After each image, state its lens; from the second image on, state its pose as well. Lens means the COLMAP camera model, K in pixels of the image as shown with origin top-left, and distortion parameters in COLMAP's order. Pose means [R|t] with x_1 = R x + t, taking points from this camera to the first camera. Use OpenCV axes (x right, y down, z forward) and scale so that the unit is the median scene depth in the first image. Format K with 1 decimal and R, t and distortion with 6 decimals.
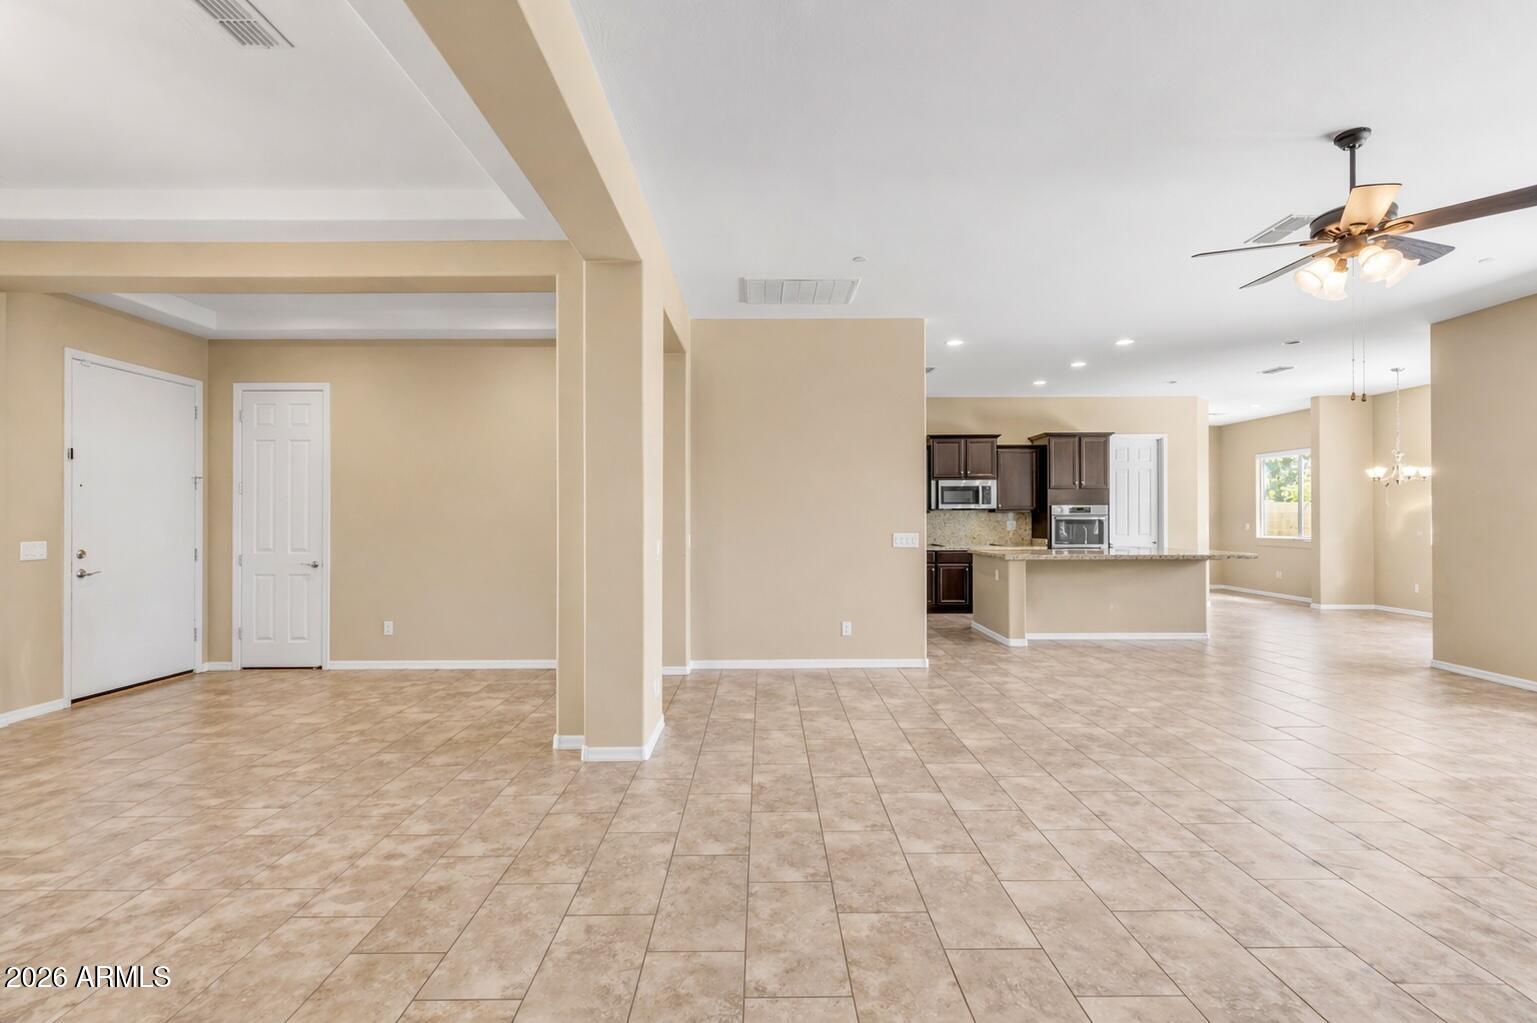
lens RADIAL K [[693.3, 0, 763.8], [0, 693.3, 511.5], [0, 0, 1]] dist [0.002920, -0.000251]
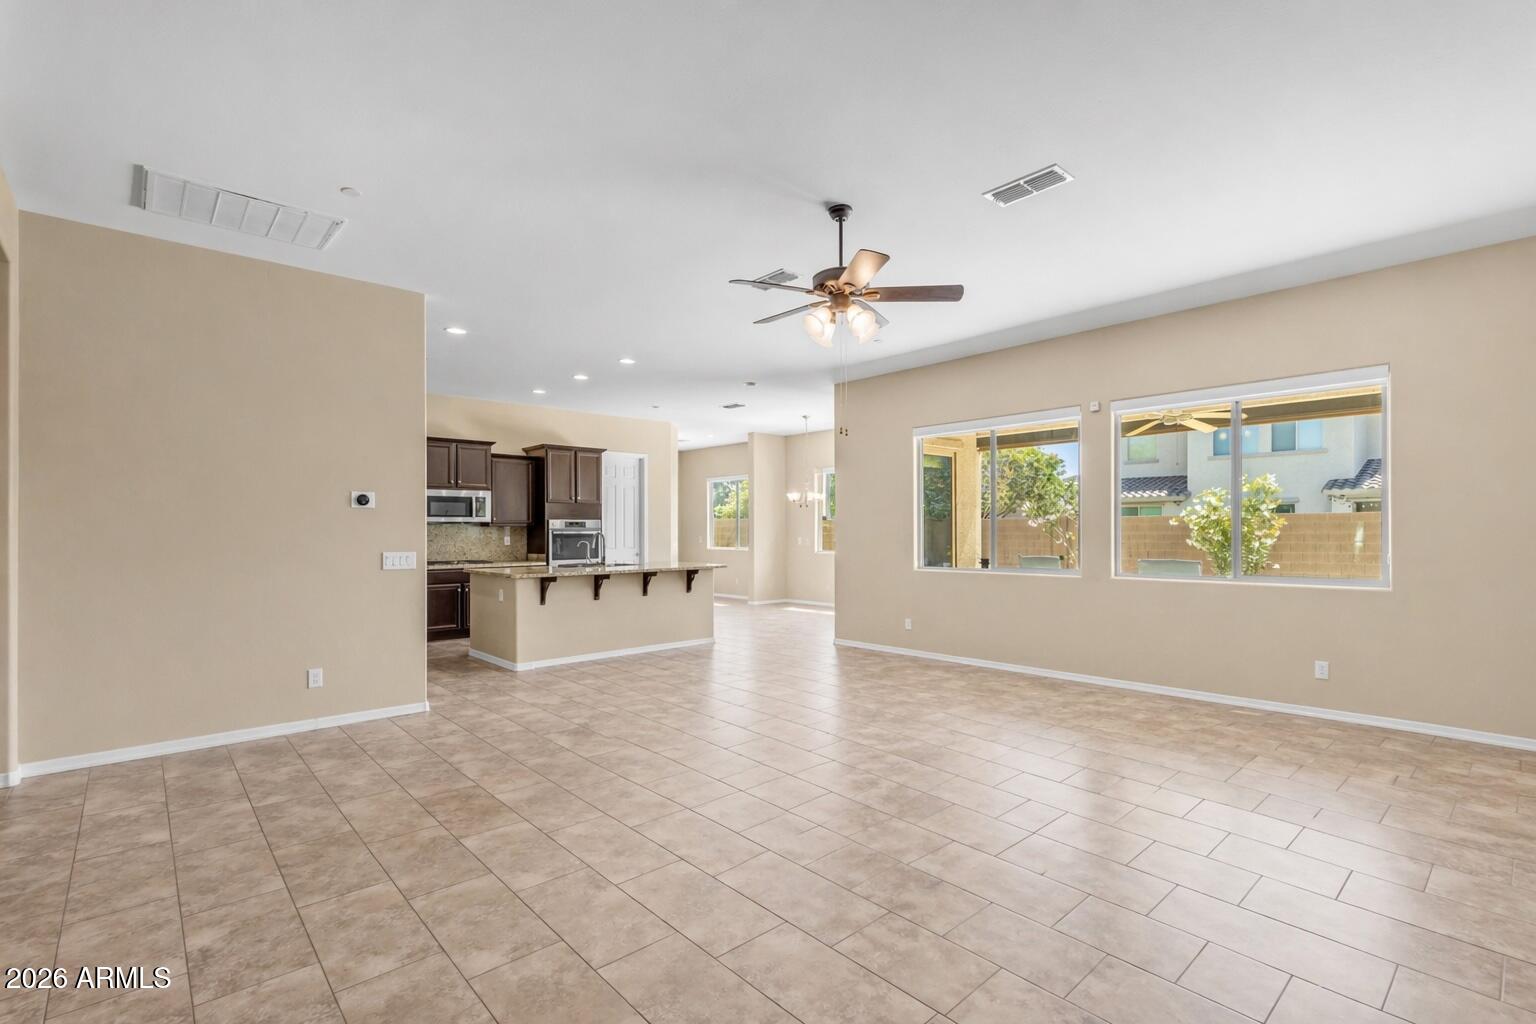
lens RADIAL K [[707.0, 0, 755.9], [0, 707.0, 529.6], [0, 0, 1]] dist [0.004908, 0.000832]
pose [[0.752382, 0.000684, 0.658727, -0.032103], [-0.004430, 0.999982, 0.004022, 0.000518], [-0.658712, -0.005945, 0.752371, 0.103984]]
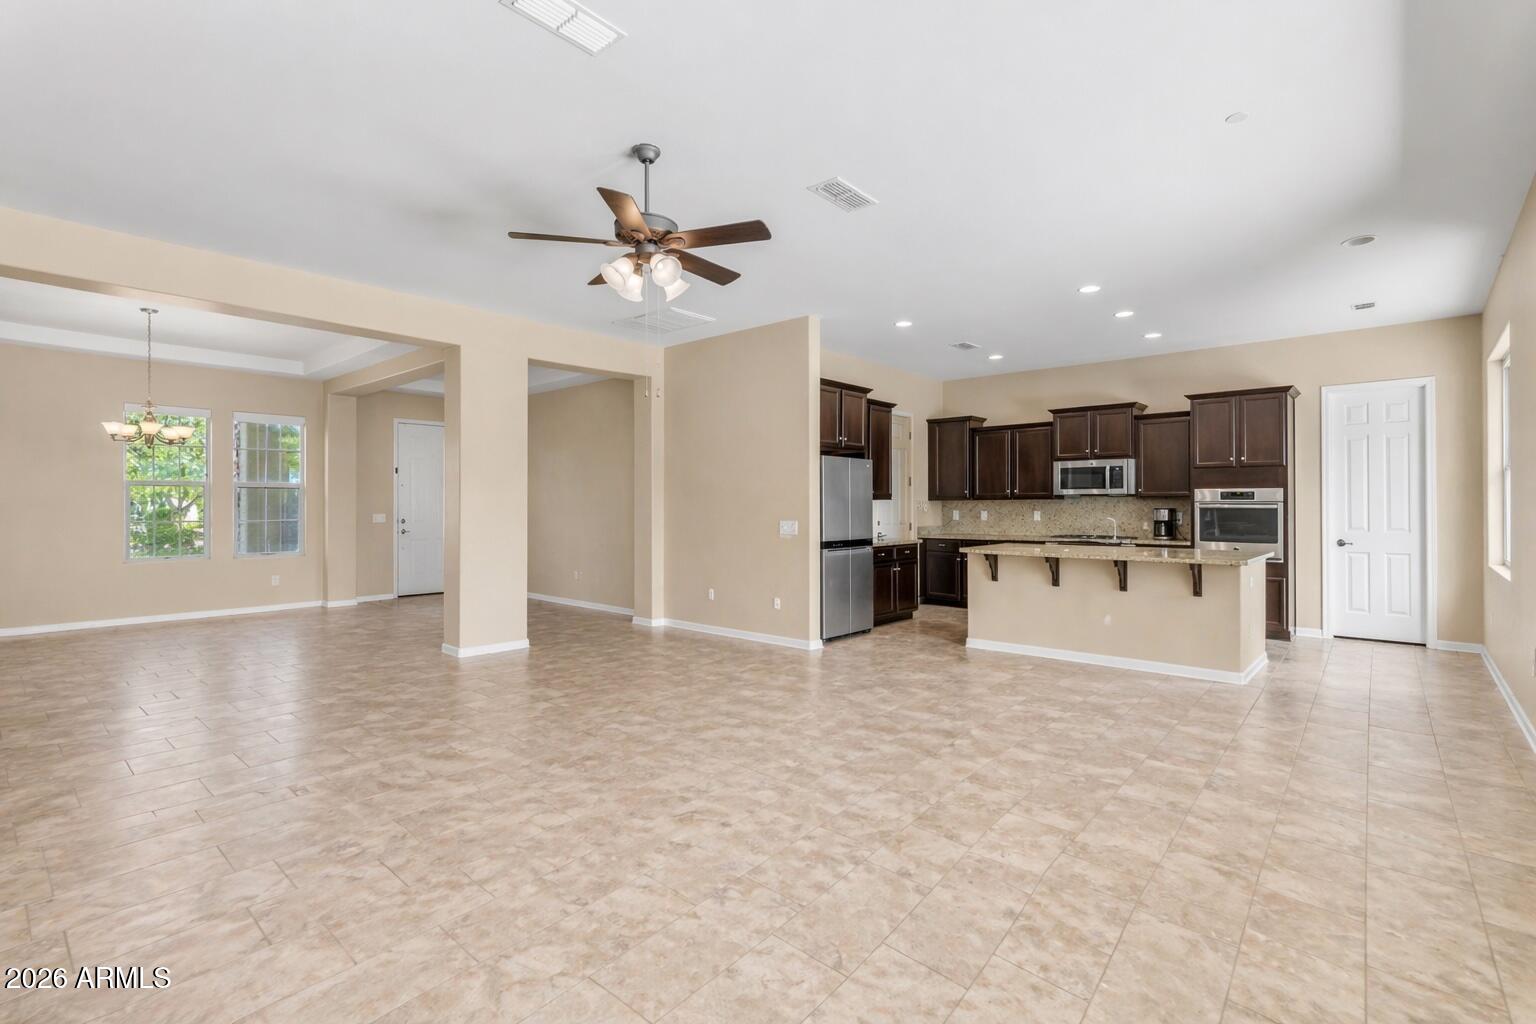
lens RADIAL K [[707.0, 0, 772.7], [0, 707.0, 497.8], [0, 0, 1]] dist [0.004908, 0.000832]
pose [[0.746963, -0.000725, -0.664865, 0.988924], [0.005615, 0.999971, 0.005218, -0.010833], [0.664842, -0.007631, 0.746945, 0.180797]]
